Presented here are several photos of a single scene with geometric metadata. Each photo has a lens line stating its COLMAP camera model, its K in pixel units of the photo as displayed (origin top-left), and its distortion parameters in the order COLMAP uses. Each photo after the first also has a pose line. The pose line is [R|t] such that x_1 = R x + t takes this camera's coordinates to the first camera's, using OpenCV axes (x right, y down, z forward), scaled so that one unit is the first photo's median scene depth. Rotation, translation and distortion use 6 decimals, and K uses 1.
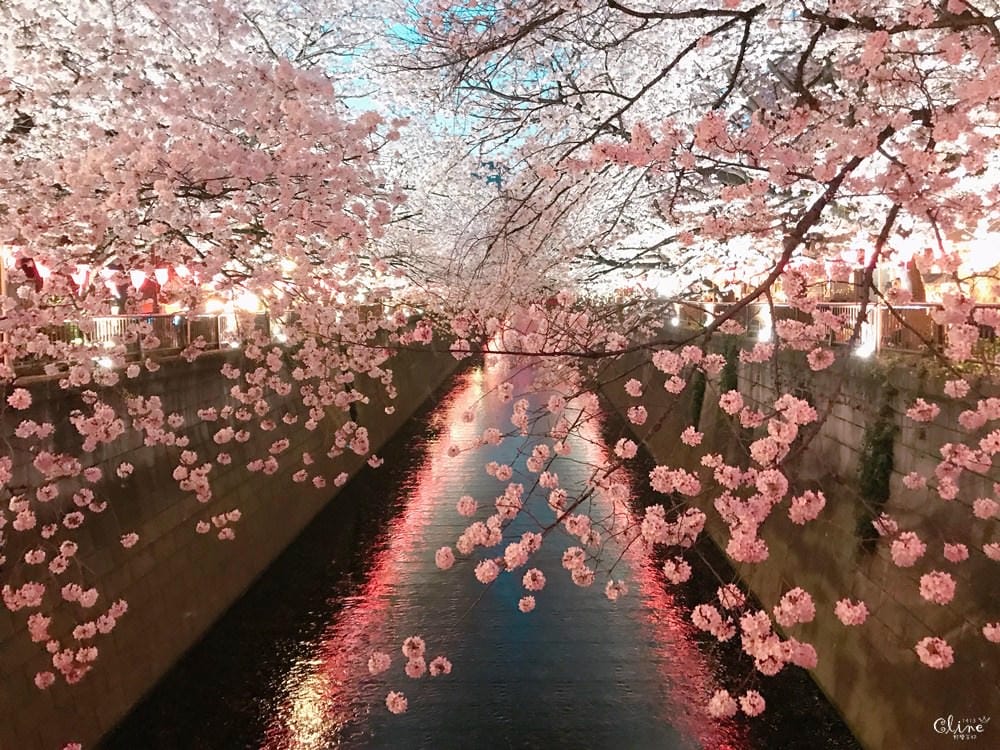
lens RADIAL K [[795.4, 0, 508.3], [0, 795.4, 371.6], [0, 0, 1]] dist [0.009532, 0.005262]
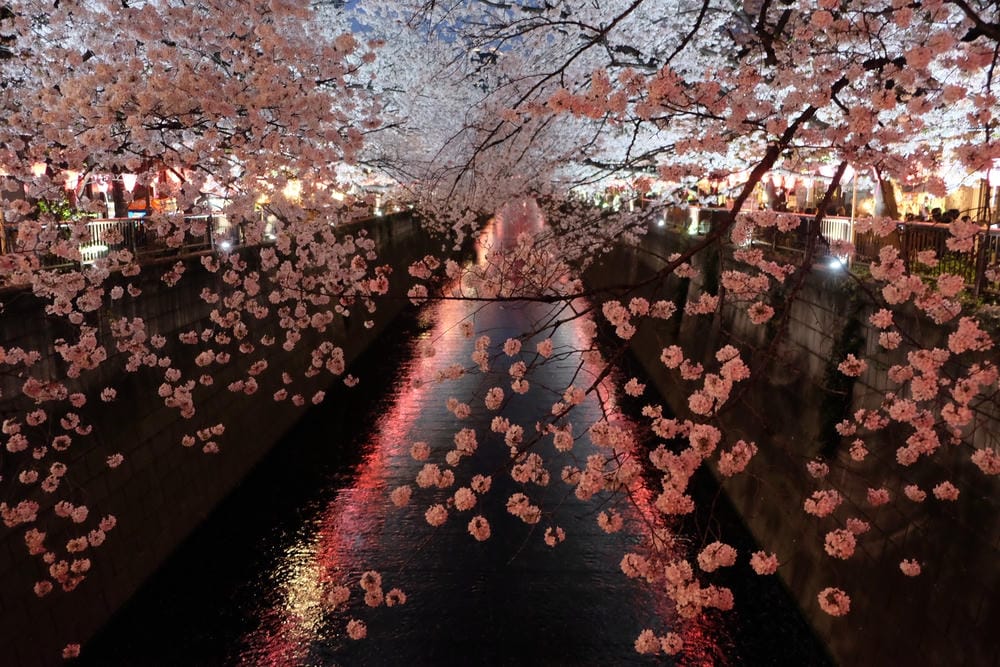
lens RADIAL K [[776.8, 0, 506.3], [0, 776.8, 334.2], [0, 0, 1]] dist [-0.015918, -0.020323]
pose [[0.999917, 0.010908, 0.006877, 0.037913], [-0.011495, 0.995686, 0.092076, -0.058440], [-0.005843, -0.092147, 0.995728, -0.011353]]
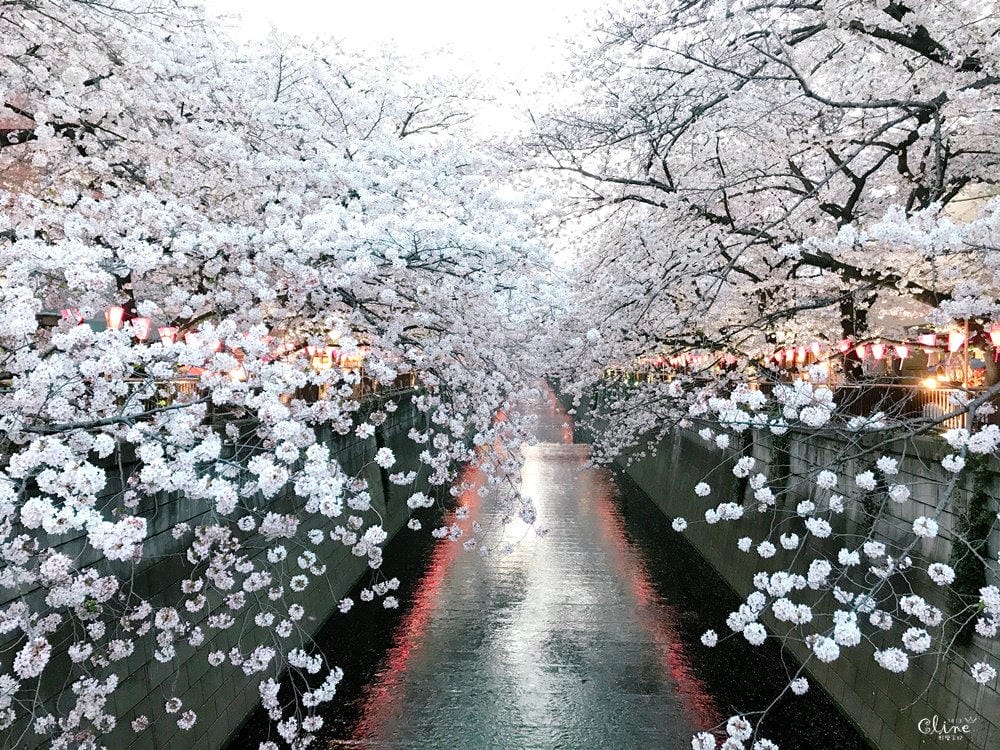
lens RADIAL K [[795.4, 0, 499.9], [0, 795.4, 370.6], [0, 0, 1]] dist [0.009532, 0.005262]
pose [[0.999565, 0.026653, -0.012642, -0.286010], [-0.027696, 0.995453, -0.091135, 0.006181], [0.010156, 0.091445, 0.995758, -0.009763]]
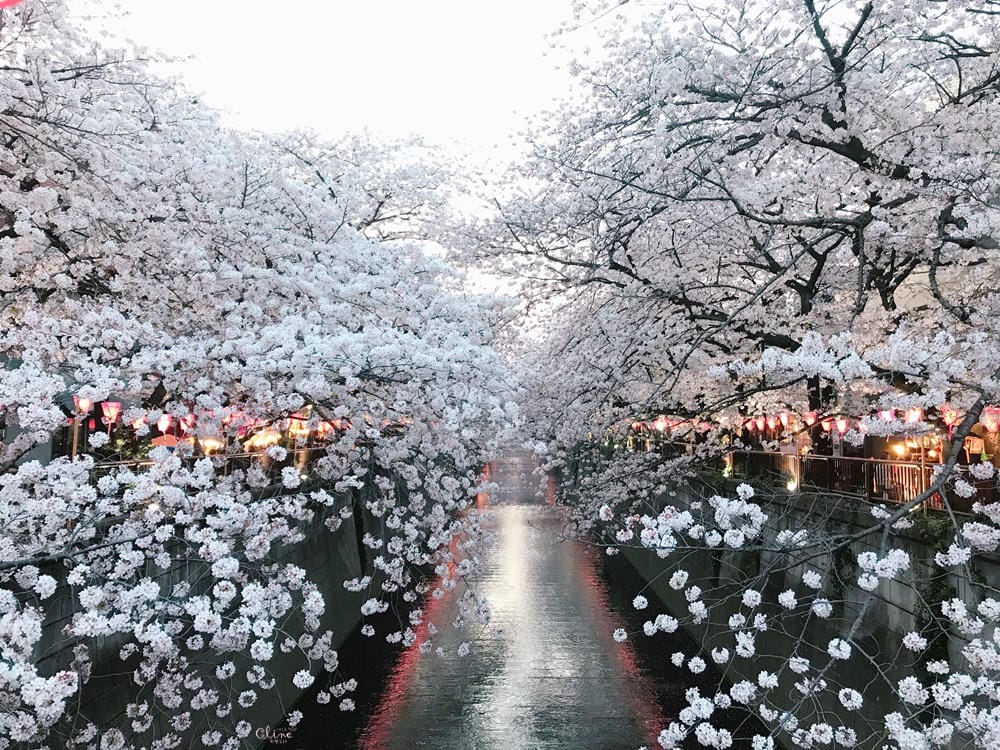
lens RADIAL K [[795.4, 0, 502.0], [0, 795.4, 379.9], [0, 0, 1]] dist [0.009532, 0.005262]
pose [[0.999780, 0.019290, 0.008230, -0.236276], [-0.017807, 0.988088, -0.152854, -0.063493], [-0.011081, 0.152674, 0.988214, -0.061266]]
